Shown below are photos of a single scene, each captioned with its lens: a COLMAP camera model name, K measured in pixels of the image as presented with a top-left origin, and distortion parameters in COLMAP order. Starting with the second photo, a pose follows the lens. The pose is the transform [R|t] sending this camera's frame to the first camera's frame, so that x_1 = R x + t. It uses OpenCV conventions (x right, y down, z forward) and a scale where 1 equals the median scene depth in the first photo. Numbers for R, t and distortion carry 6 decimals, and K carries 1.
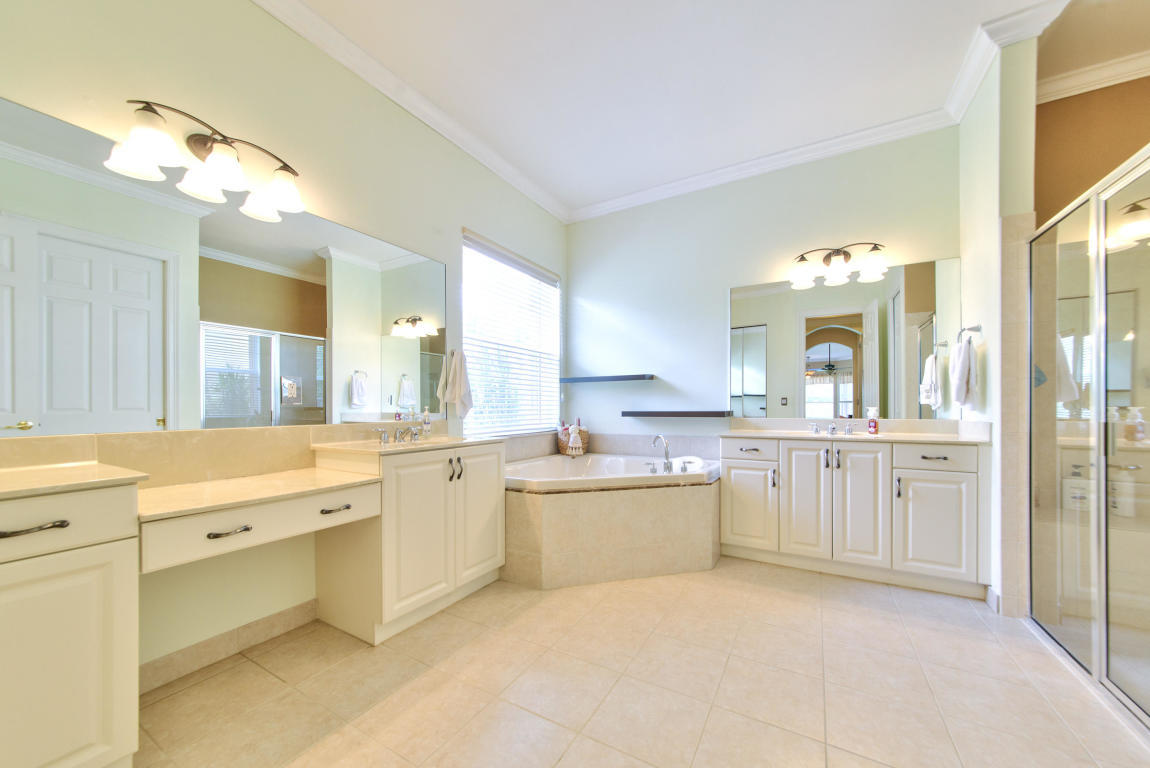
lens RADIAL K [[413.9, 0, 575.7], [0, 413.9, 409.4], [0, 0, 1]] dist [-0.002280, -0.000060]
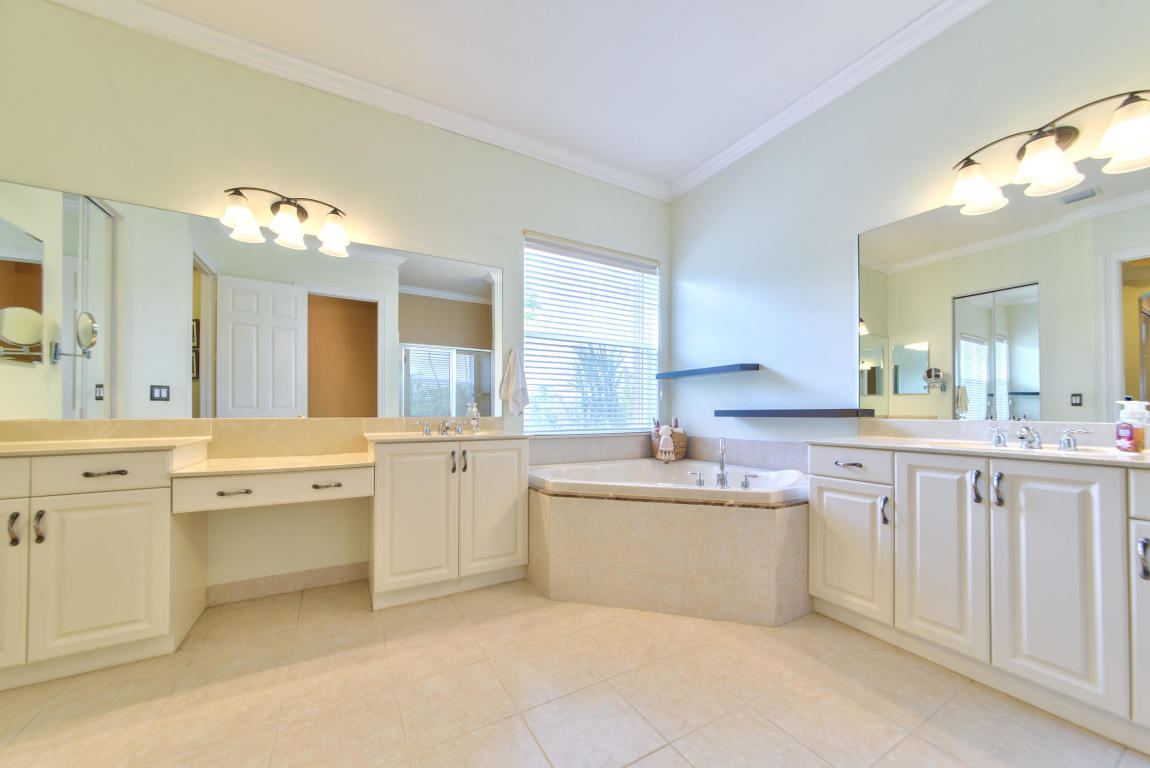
lens RADIAL K [[413.9, 0, 575.7], [0, 413.9, 409.4], [0, 0, 1]] dist [-0.002280, -0.000060]
pose [[0.865172, 0.000922, -0.501474, 0.380863], [-0.006392, 0.999937, -0.009189, 0.016312], [0.501434, 0.011155, 0.865124, 0.192821]]
